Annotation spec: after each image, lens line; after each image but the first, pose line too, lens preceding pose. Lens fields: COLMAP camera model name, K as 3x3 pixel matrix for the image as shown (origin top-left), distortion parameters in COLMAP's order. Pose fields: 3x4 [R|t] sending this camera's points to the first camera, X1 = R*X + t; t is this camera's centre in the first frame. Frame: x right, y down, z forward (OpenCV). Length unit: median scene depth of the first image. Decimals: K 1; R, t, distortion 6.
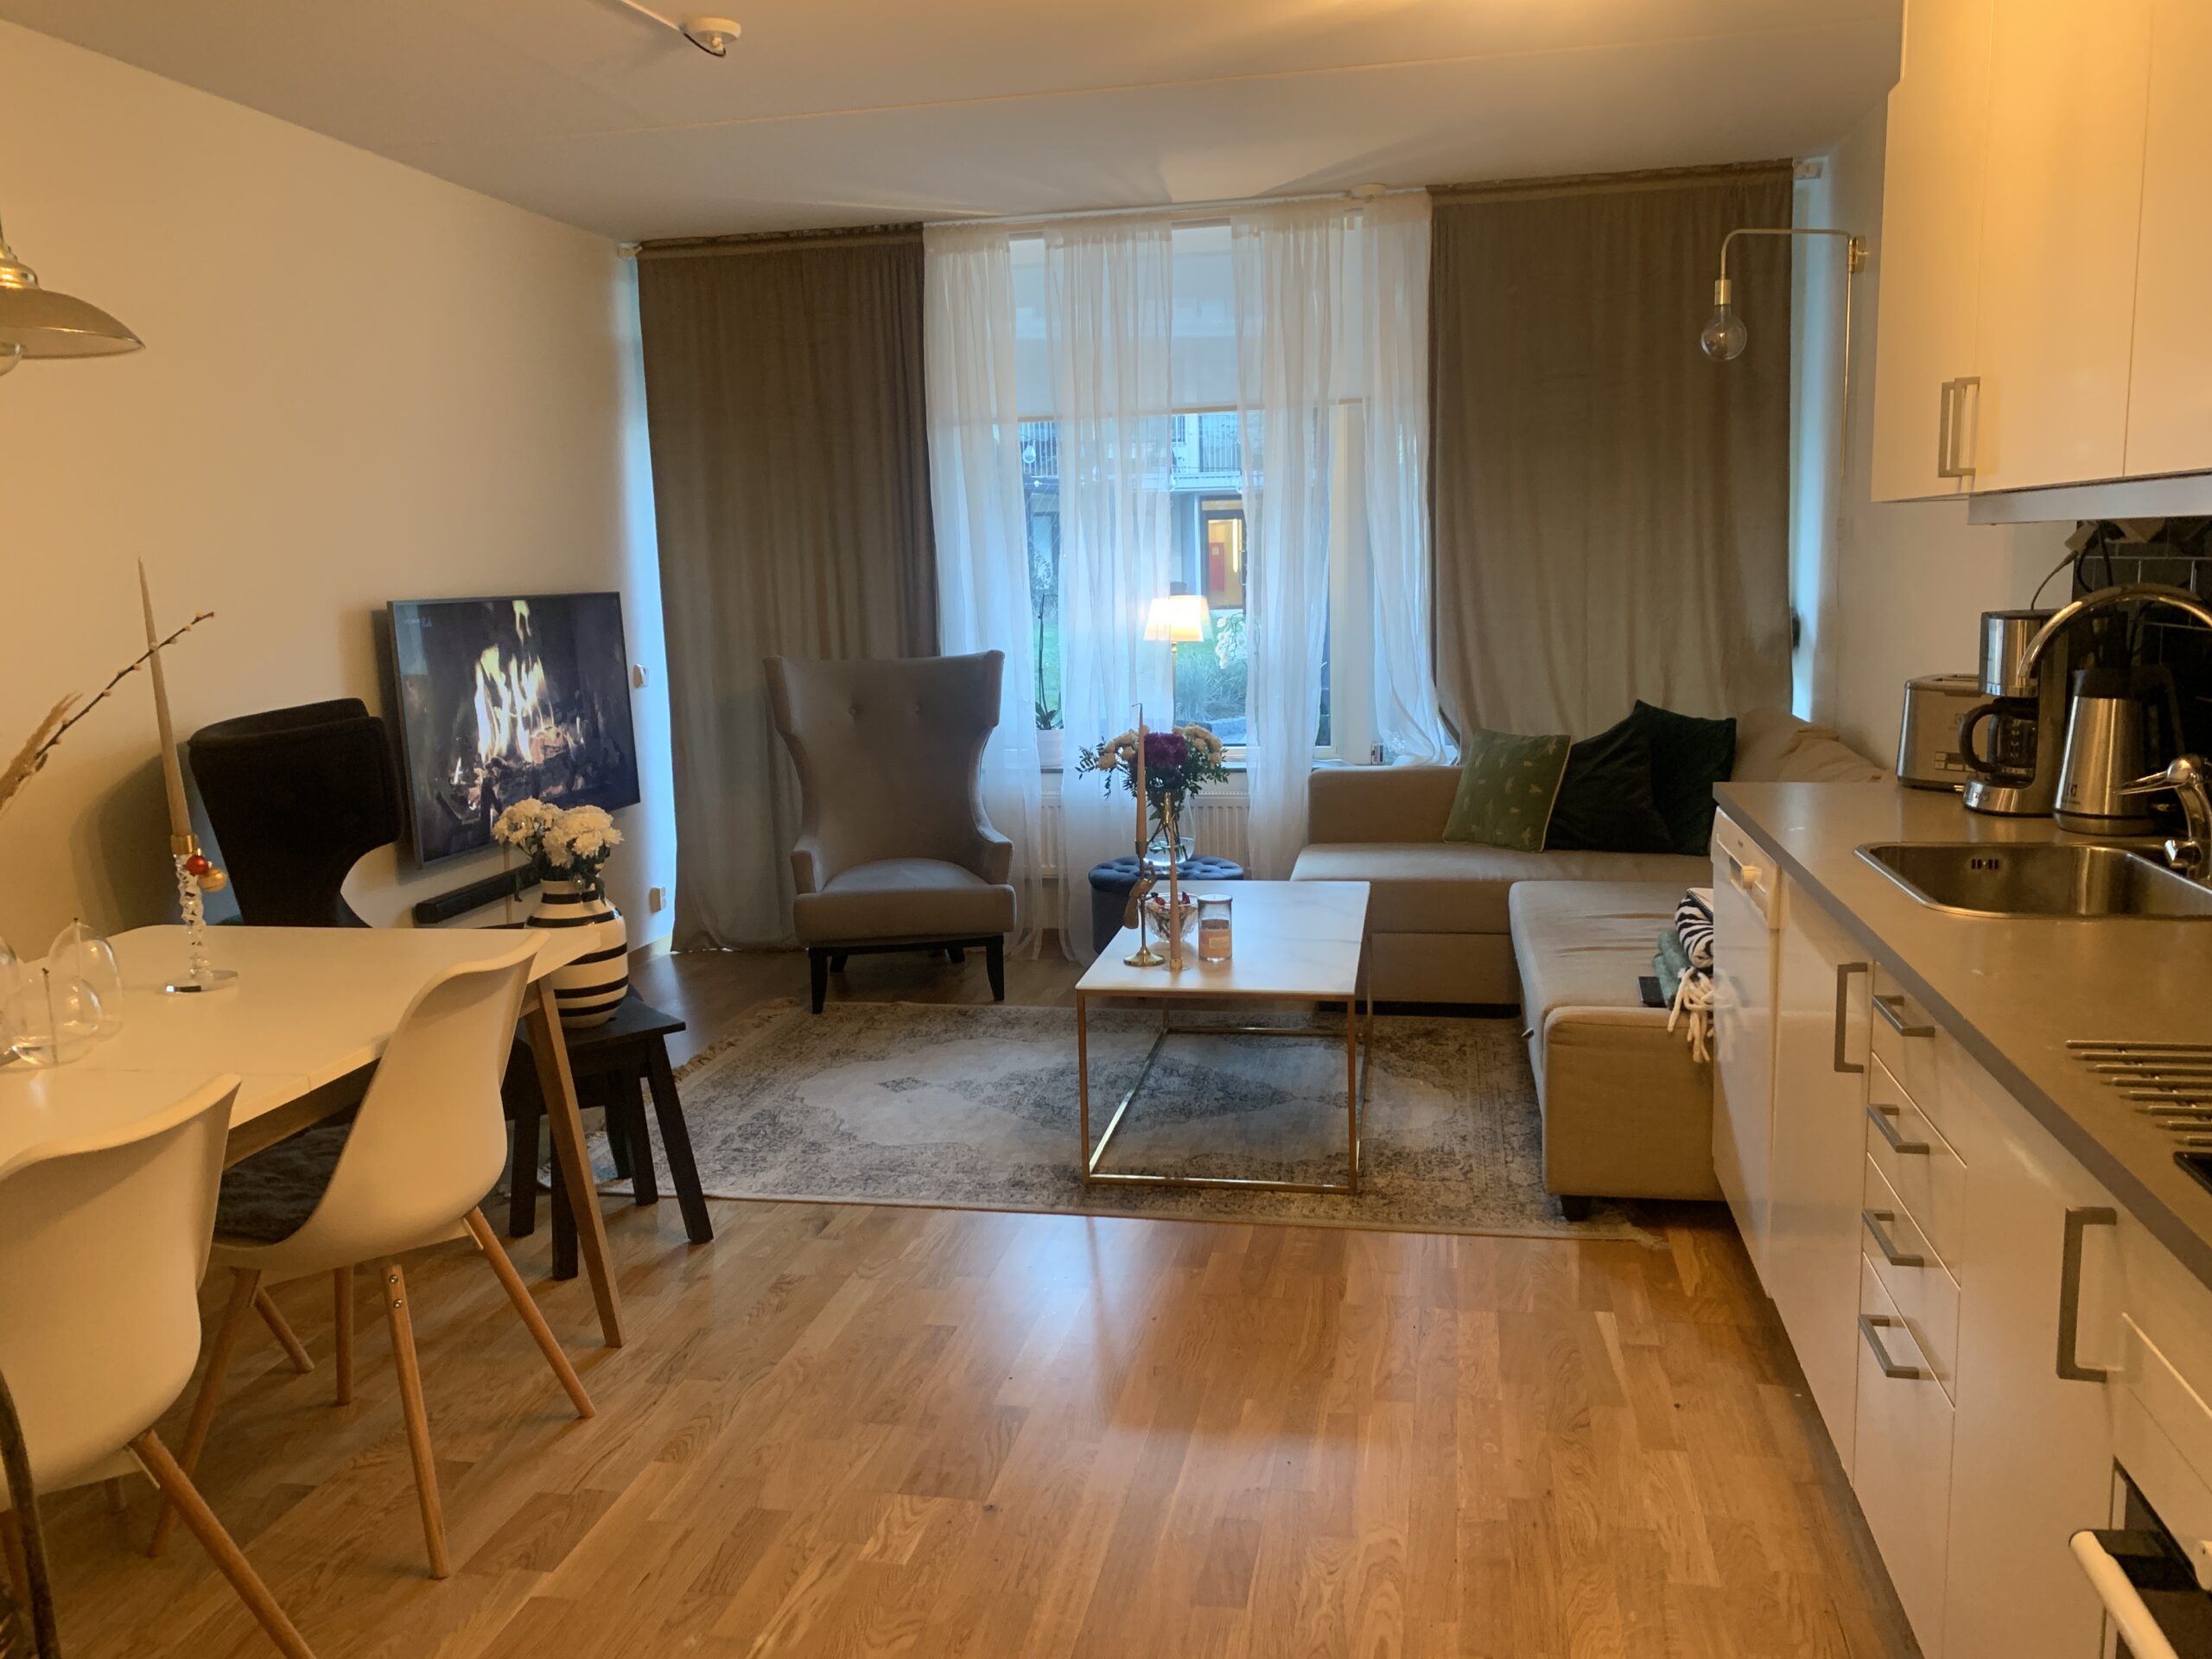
lens RADIAL K [[1661.1, 0, 1085.4], [0, 1661.1, 818.4], [0, 0, 1]] dist [0.014836, -0.006312]
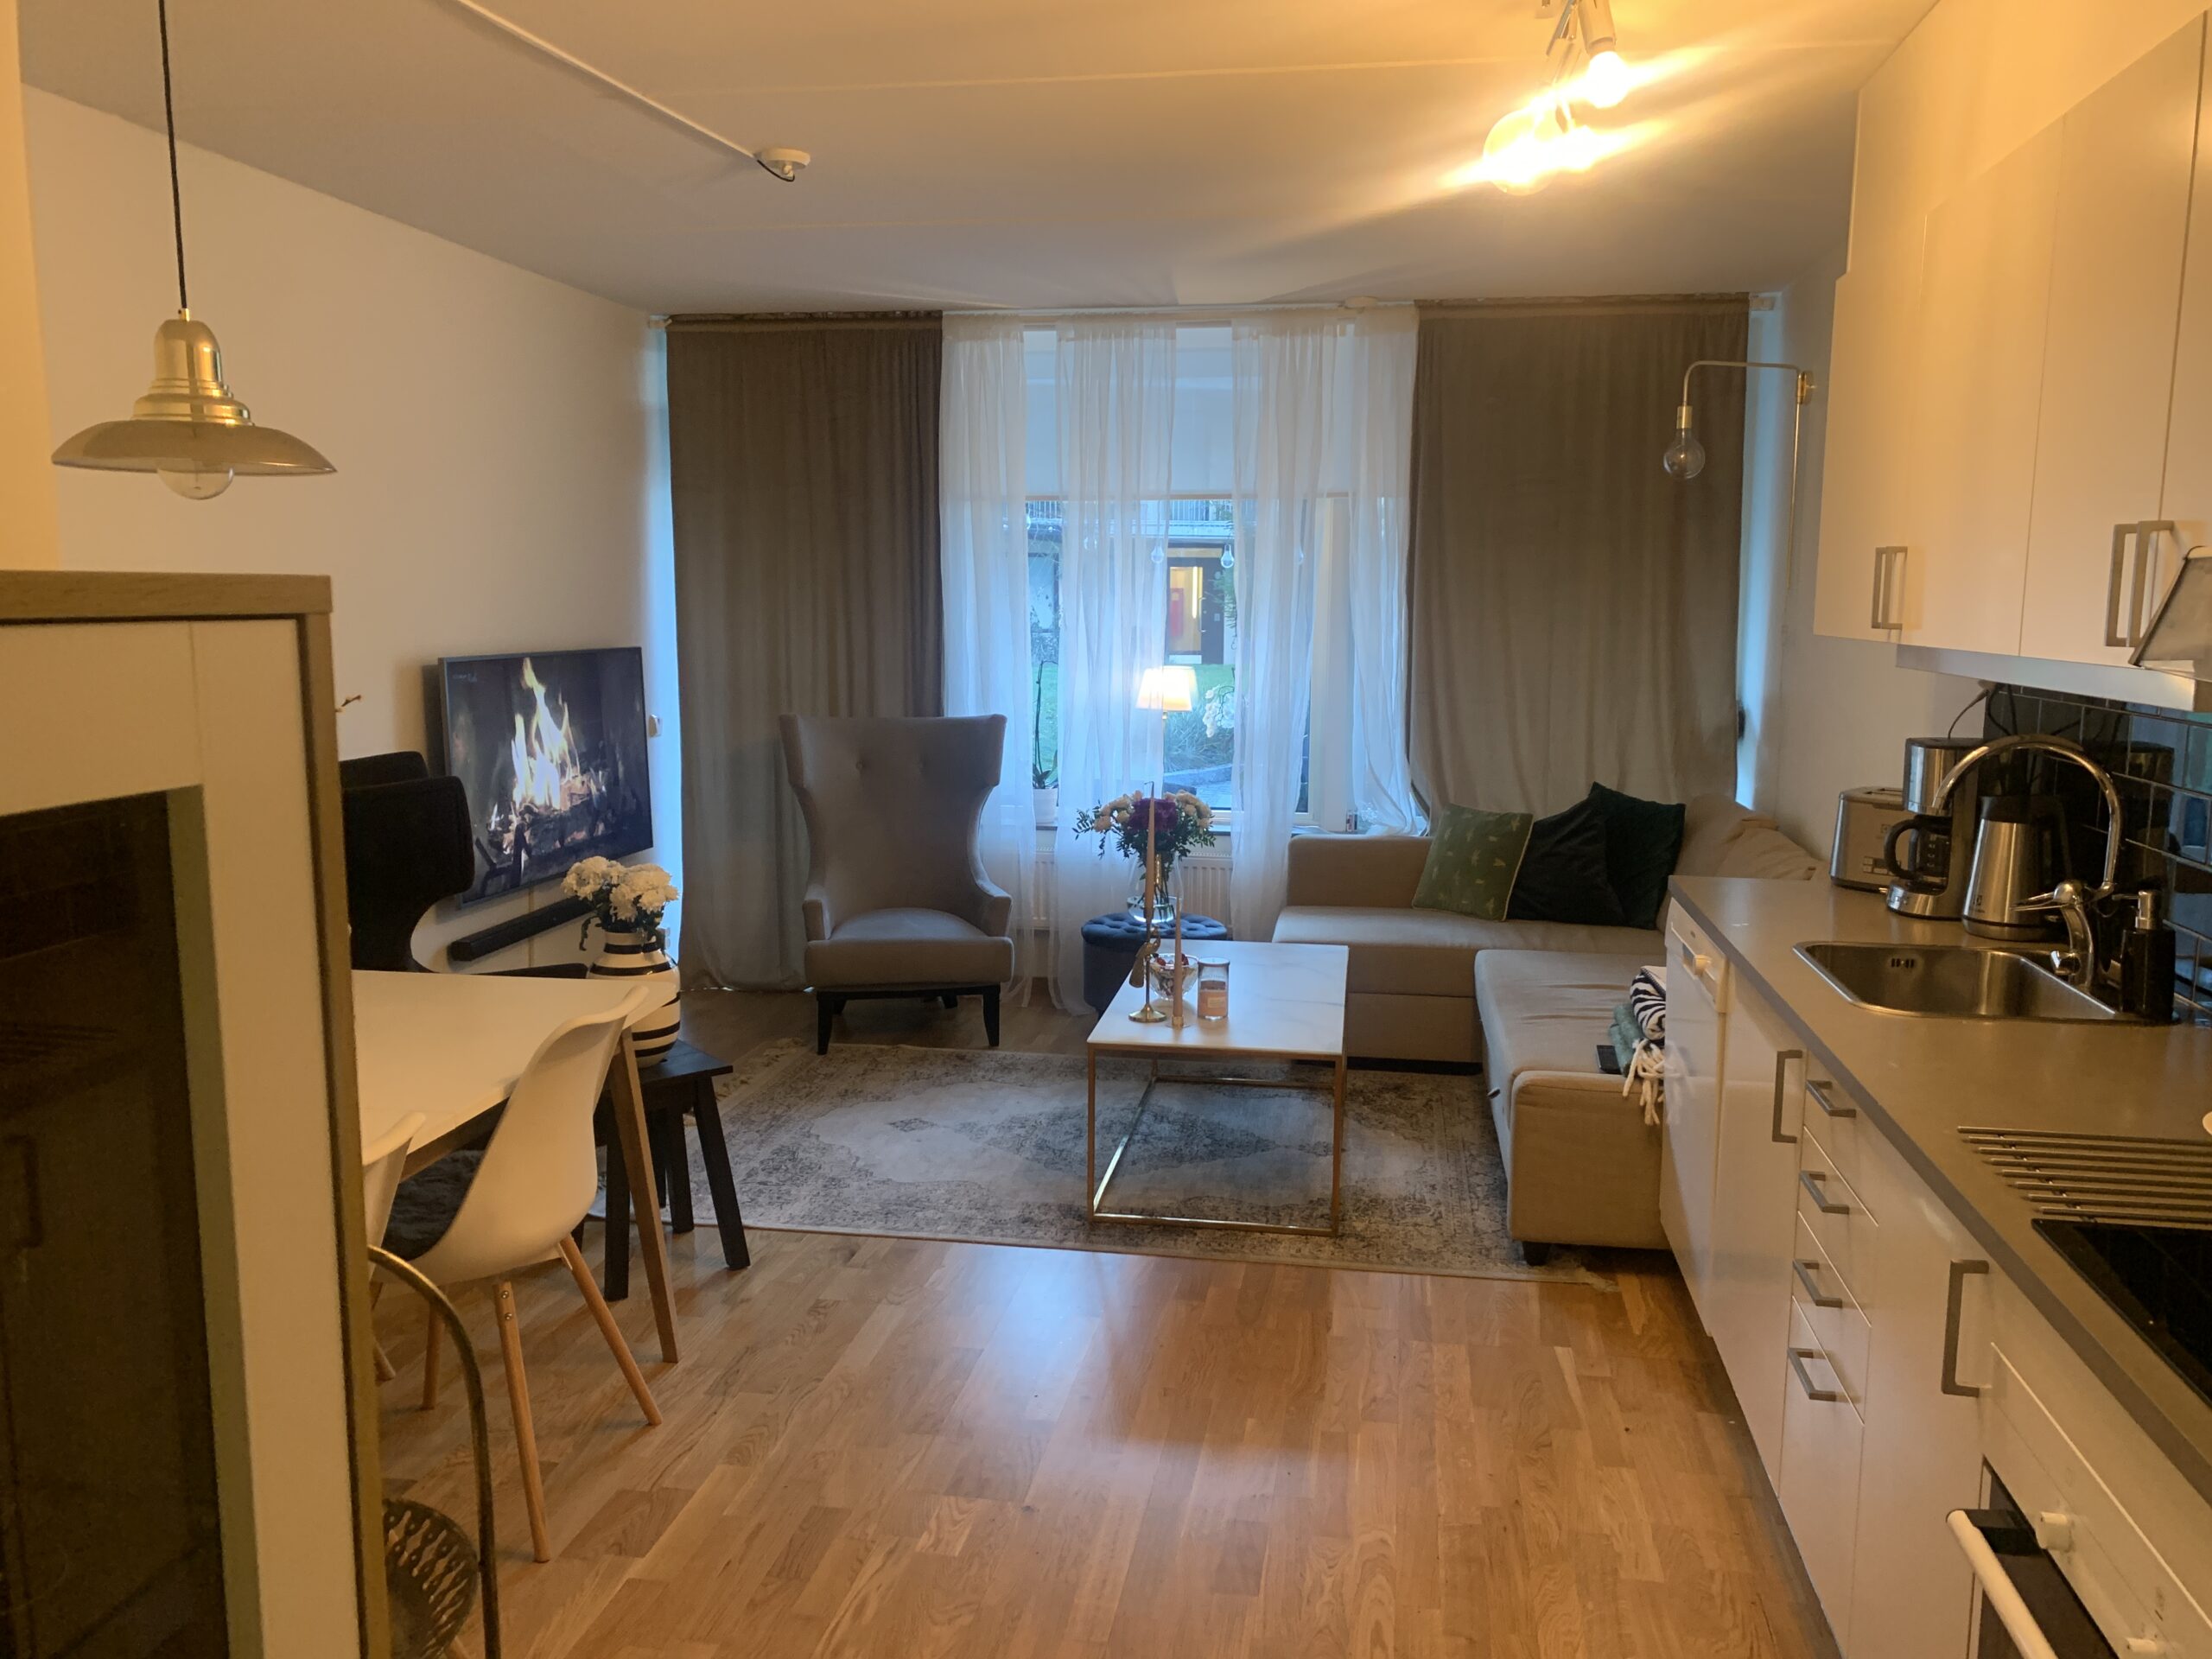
lens RADIAL K [[1661.1, 0, 1096.3], [0, 1661.1, 831.3], [0, 0, 1]] dist [0.014836, -0.006312]
pose [[0.998788, 0.030472, 0.038650, -0.050296], [-0.029950, 0.999453, -0.014018, -0.022896], [-0.039056, 0.012843, 0.999154, -0.101370]]
